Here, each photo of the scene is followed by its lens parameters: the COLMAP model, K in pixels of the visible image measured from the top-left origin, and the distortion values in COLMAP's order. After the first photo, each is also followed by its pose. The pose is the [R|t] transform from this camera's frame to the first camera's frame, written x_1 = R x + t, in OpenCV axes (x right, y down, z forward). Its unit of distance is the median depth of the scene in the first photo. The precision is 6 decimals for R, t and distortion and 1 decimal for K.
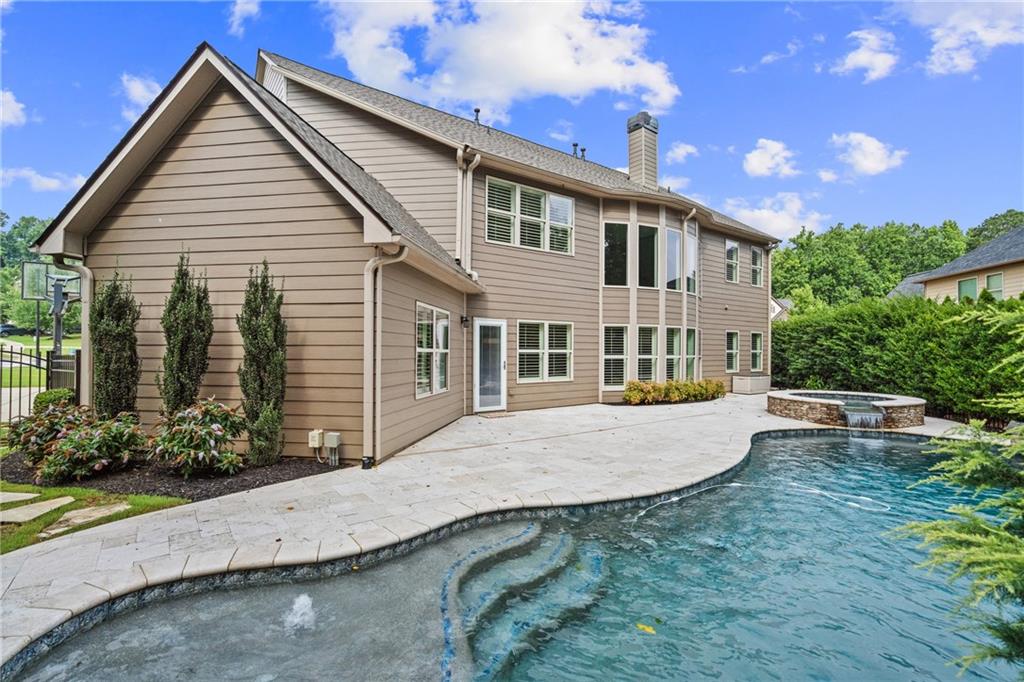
lens RADIAL K [[476.8, 0, 512.0], [0, 476.8, 341.0], [0, 0, 1]] dist [-0.002219, 0.000272]
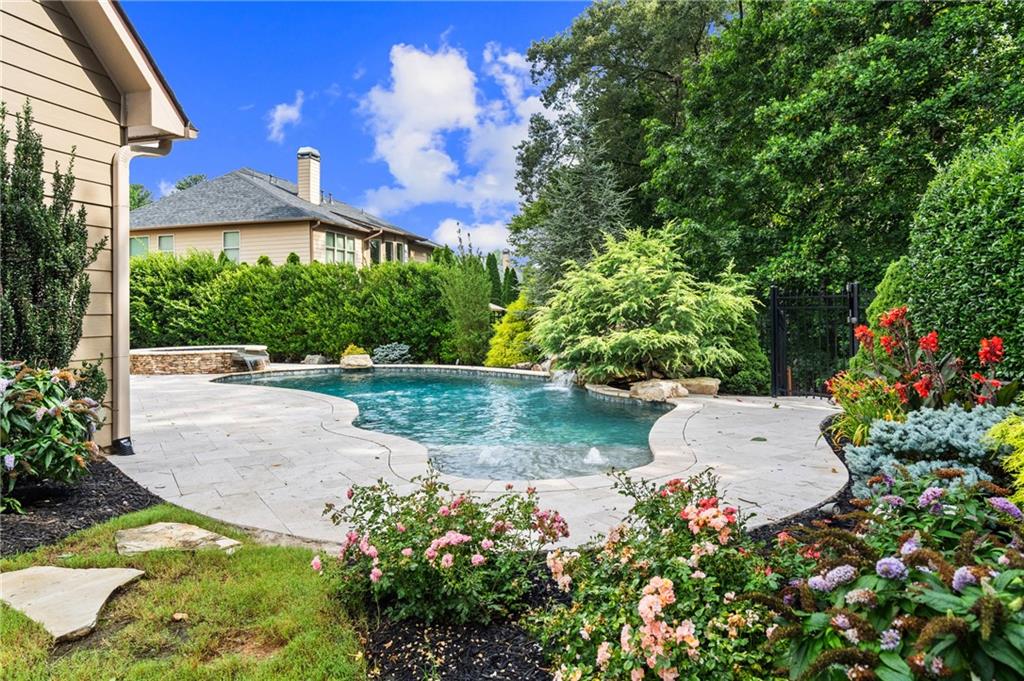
lens RADIAL K [[675.8, 0, 513.3], [0, 675.8, 292.3], [0, 0, 1]] dist [0.038481, 0.000133]
pose [[0.112450, 0.022527, 0.993402, -0.595452], [0.004398, 0.999722, -0.023168, 0.031075], [-0.993648, 0.006975, 0.112319, 0.172504]]
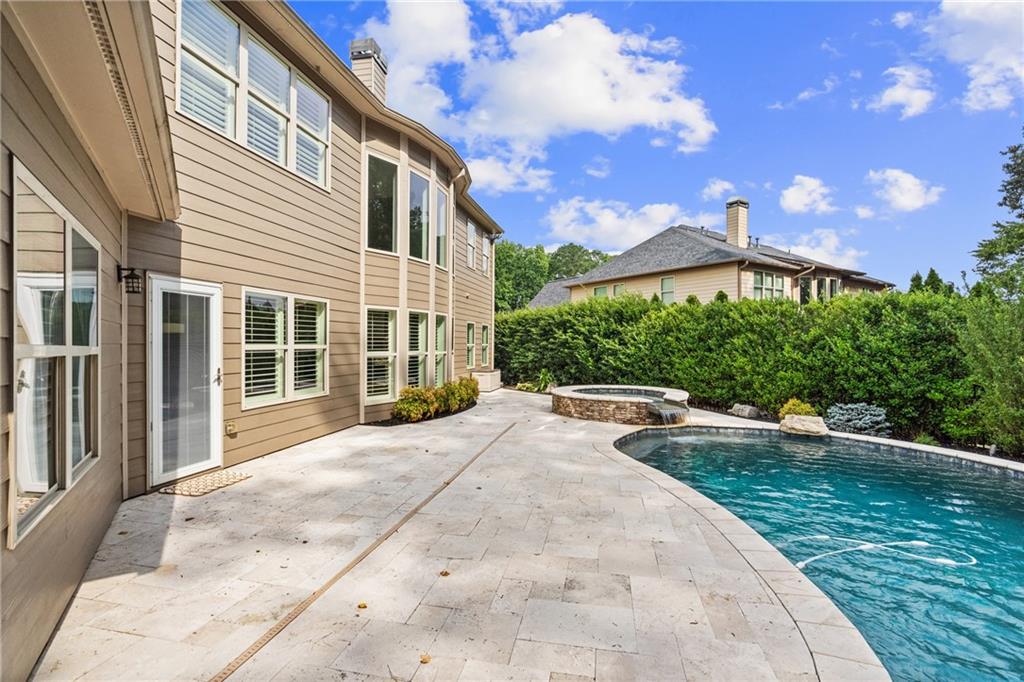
lens RADIAL K [[476.8, 0, 512.0], [0, 476.8, 341.0], [0, 0, 1]] dist [-0.002219, 0.000272]
pose [[0.745523, 0.001001, 0.666479, -0.107642], [-0.010488, 0.999893, 0.010230, 0.005503], [-0.666398, -0.014617, 0.745453, 0.389650]]
